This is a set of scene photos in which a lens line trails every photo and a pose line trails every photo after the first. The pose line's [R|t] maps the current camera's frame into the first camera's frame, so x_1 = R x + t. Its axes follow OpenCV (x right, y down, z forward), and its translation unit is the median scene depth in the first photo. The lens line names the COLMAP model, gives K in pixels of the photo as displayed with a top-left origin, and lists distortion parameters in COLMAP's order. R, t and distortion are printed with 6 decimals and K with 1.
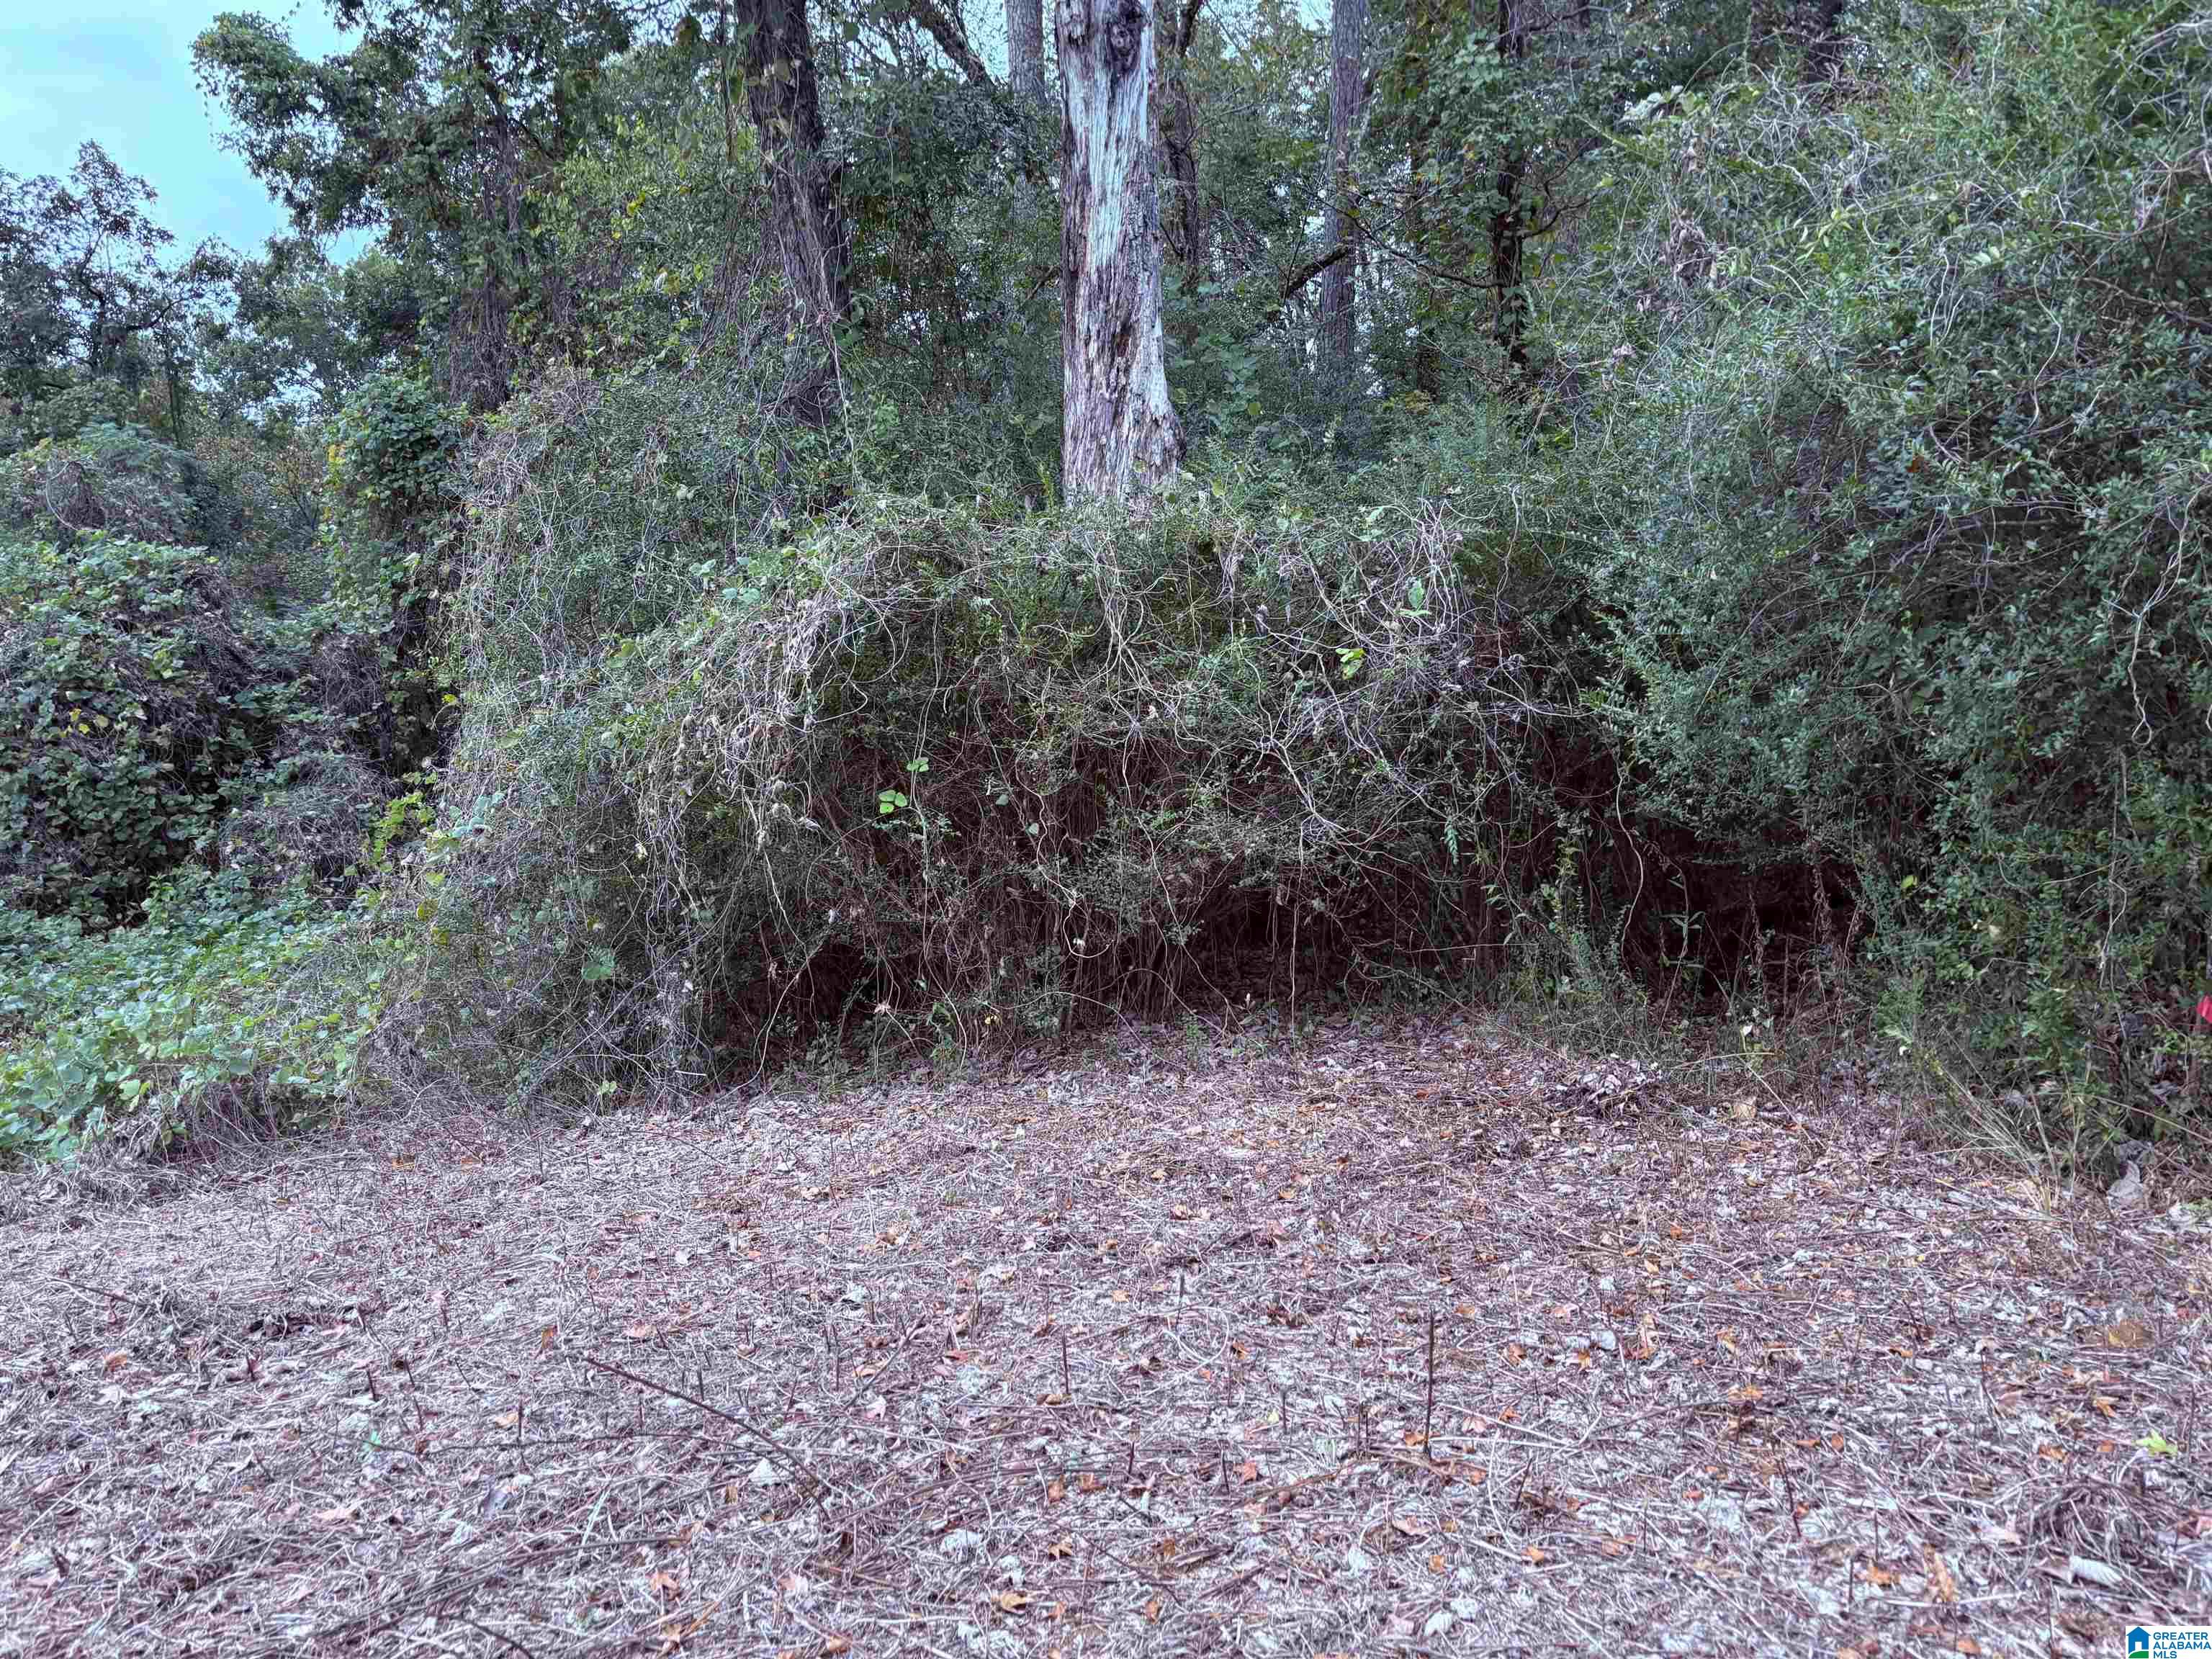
lens RADIAL K [[1666.4, 0, 1108.0], [0, 1666.4, 830.3], [0, 0, 1]] dist [0.064914, -0.061054]
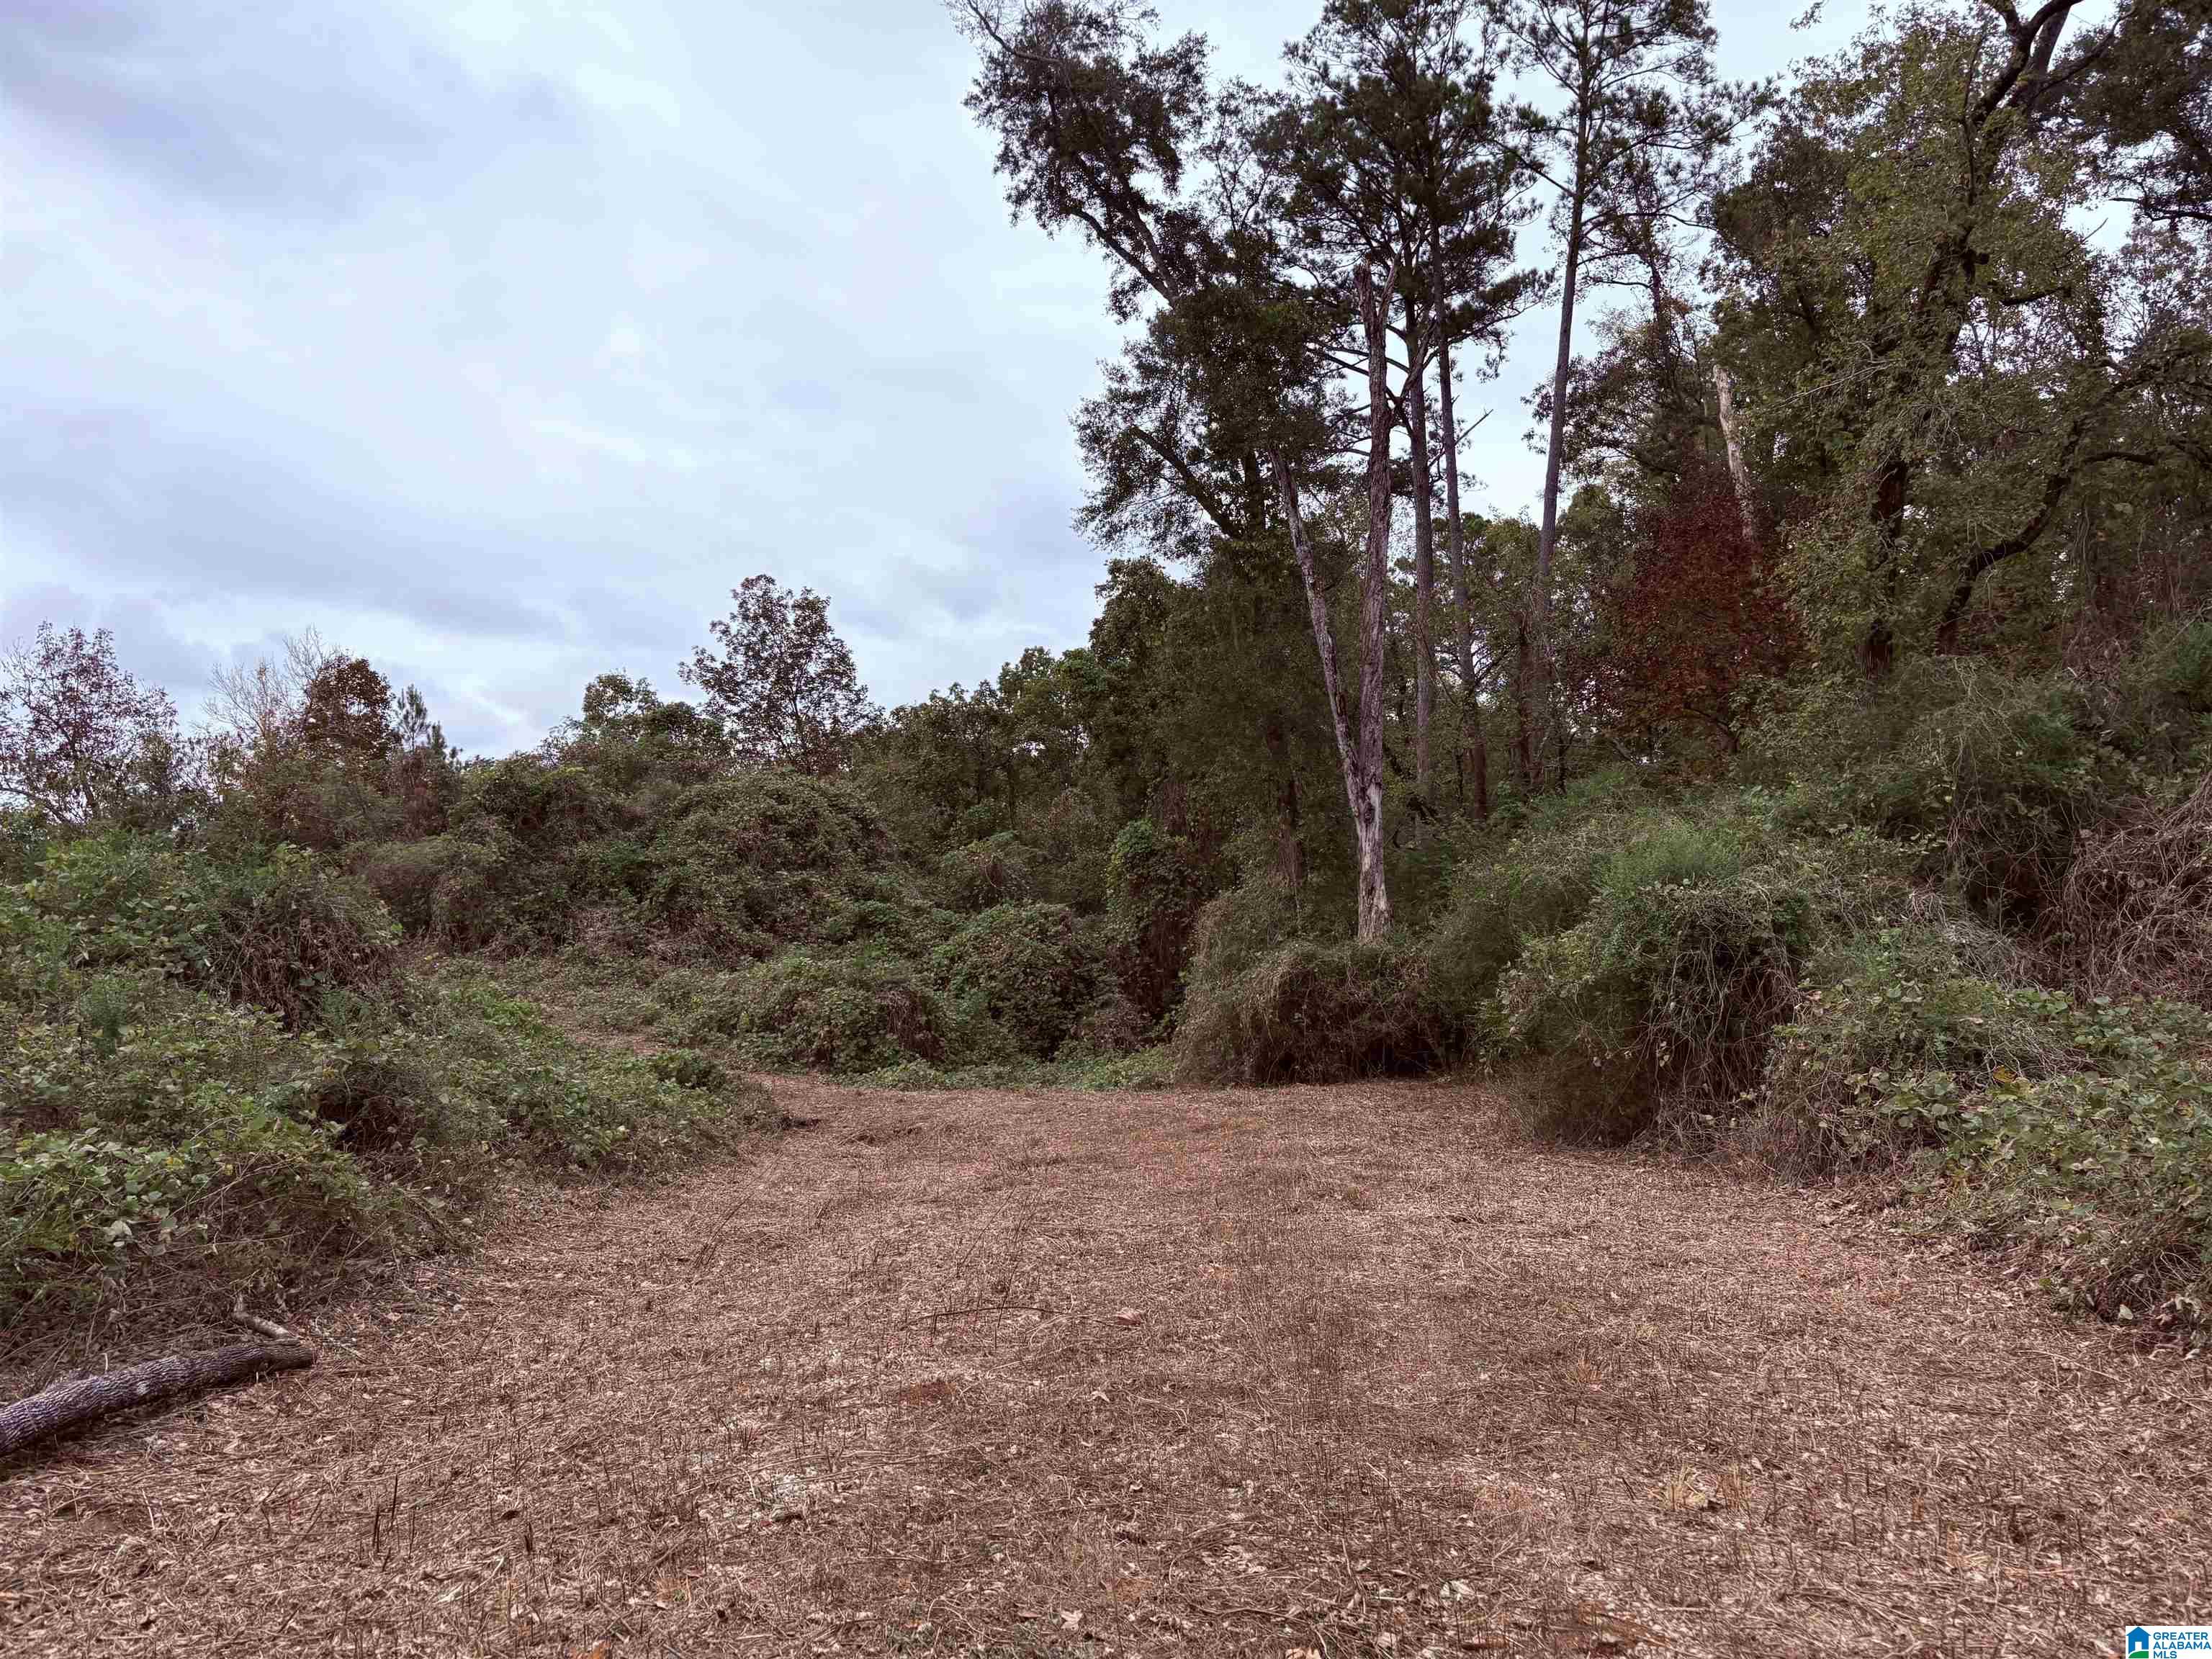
lens RADIAL K [[1666.4, 0, 1108.0], [0, 1666.4, 830.3], [0, 0, 1]] dist [0.064914, -0.061054]
pose [[0.938414, -0.015334, -0.345173, 0.495420], [-0.032089, 0.990829, -0.131257, 0.049349], [0.344020, 0.134250, 0.929315, -1.769334]]
